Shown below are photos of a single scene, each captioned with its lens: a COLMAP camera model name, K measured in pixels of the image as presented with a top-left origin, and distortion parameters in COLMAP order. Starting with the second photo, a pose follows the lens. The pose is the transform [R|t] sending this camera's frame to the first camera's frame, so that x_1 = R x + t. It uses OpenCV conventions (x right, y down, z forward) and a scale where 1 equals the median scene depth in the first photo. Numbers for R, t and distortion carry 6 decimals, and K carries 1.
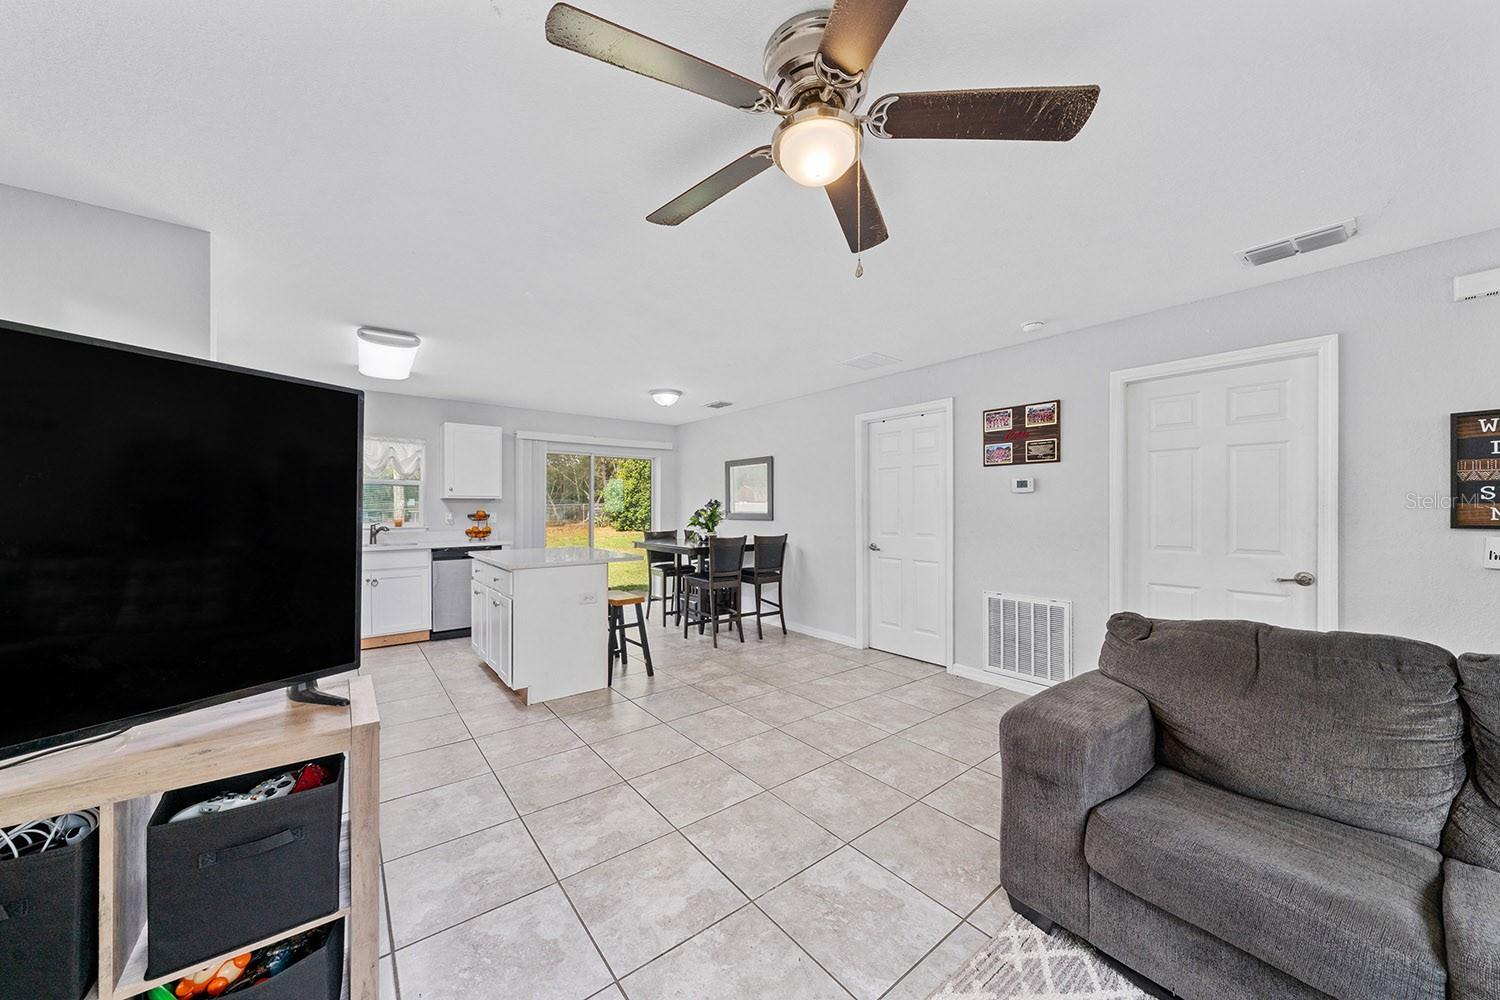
lens RADIAL K [[517.7, 0, 745.9], [0, 517.7, 508.5], [0, 0, 1]] dist [0.000210, 0.000043]
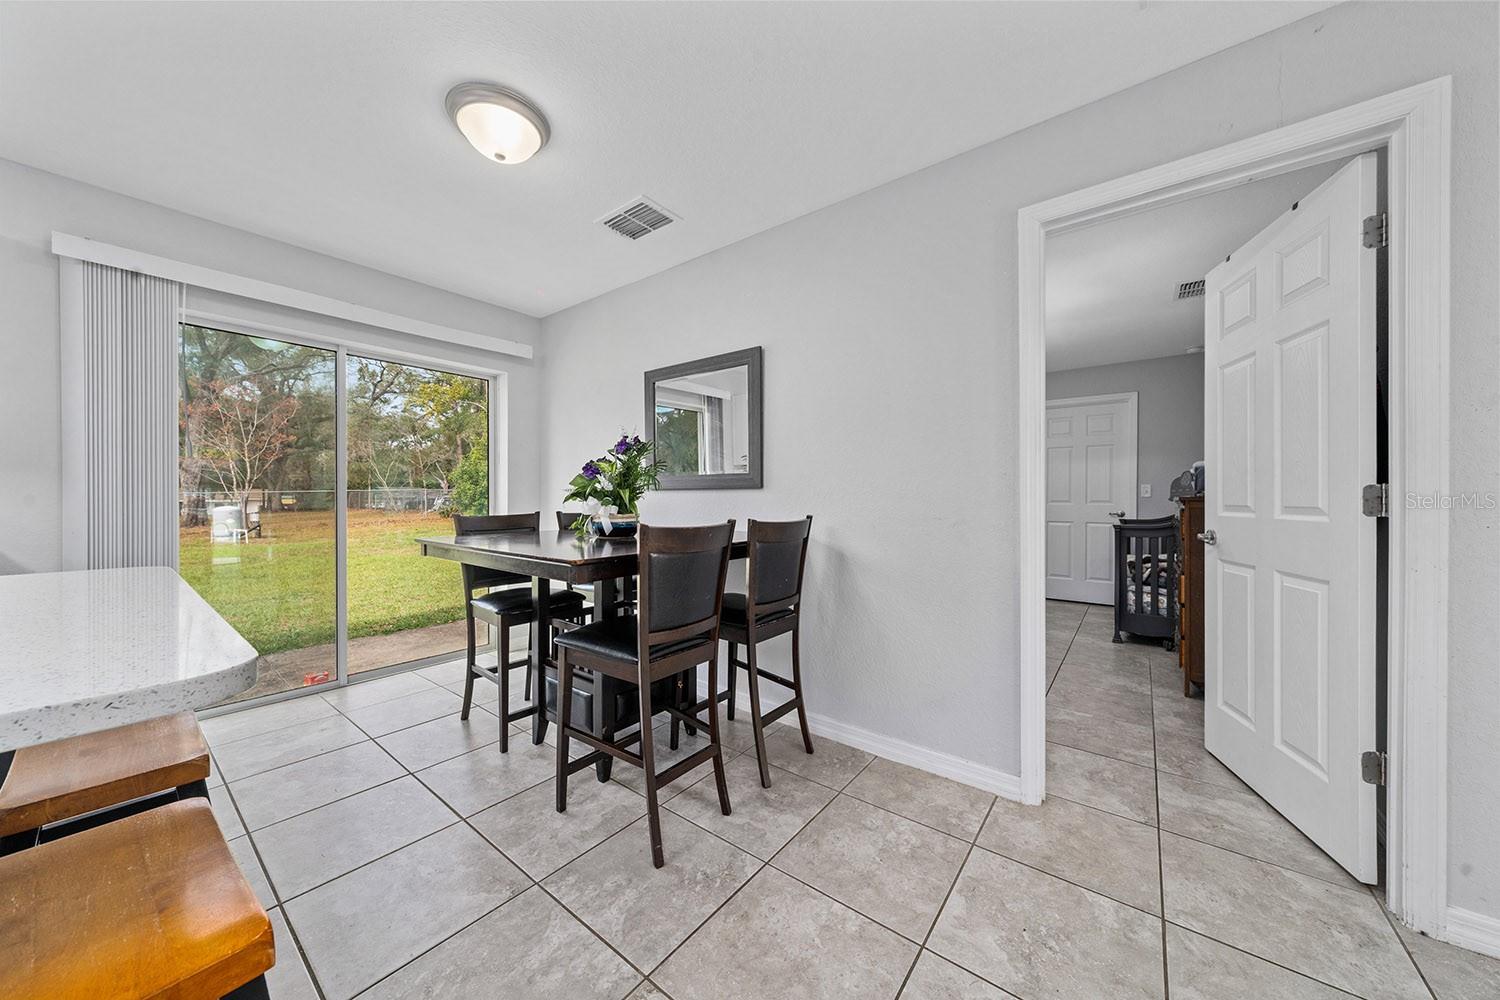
lens RADIAL K [[511.1, 0, 747.4], [0, 511.1, 500.4], [0, 0, 1]] dist [-0.000068, 0.000225]
pose [[0.971499, -0.000654, 0.237044, -0.070623], [-0.000431, 0.999990, 0.004525, 0.033749], [-0.237045, -0.004498, 0.971488, 0.591435]]
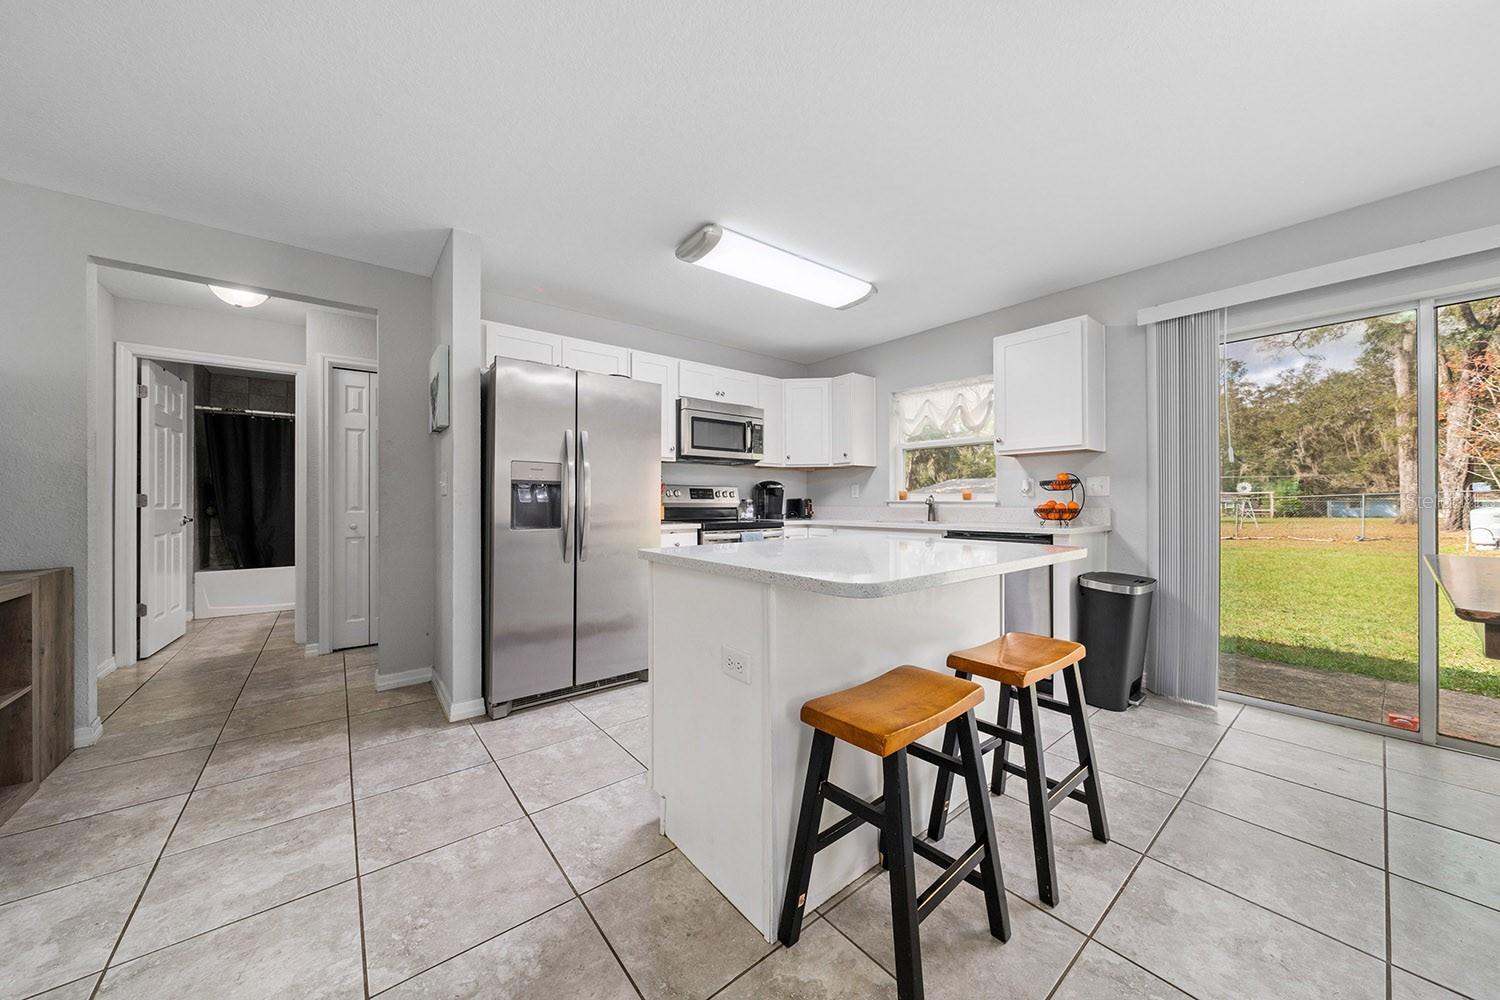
lens RADIAL K [[511.1, 0, 747.4], [0, 511.1, 500.4], [0, 0, 1]] dist [-0.000068, 0.000225]
pose [[0.009788, -0.000100, -0.999952, 0.050075], [0.004175, 0.999991, -0.000059, 0.033907], [0.999943, -0.004174, 0.009788, 0.664906]]
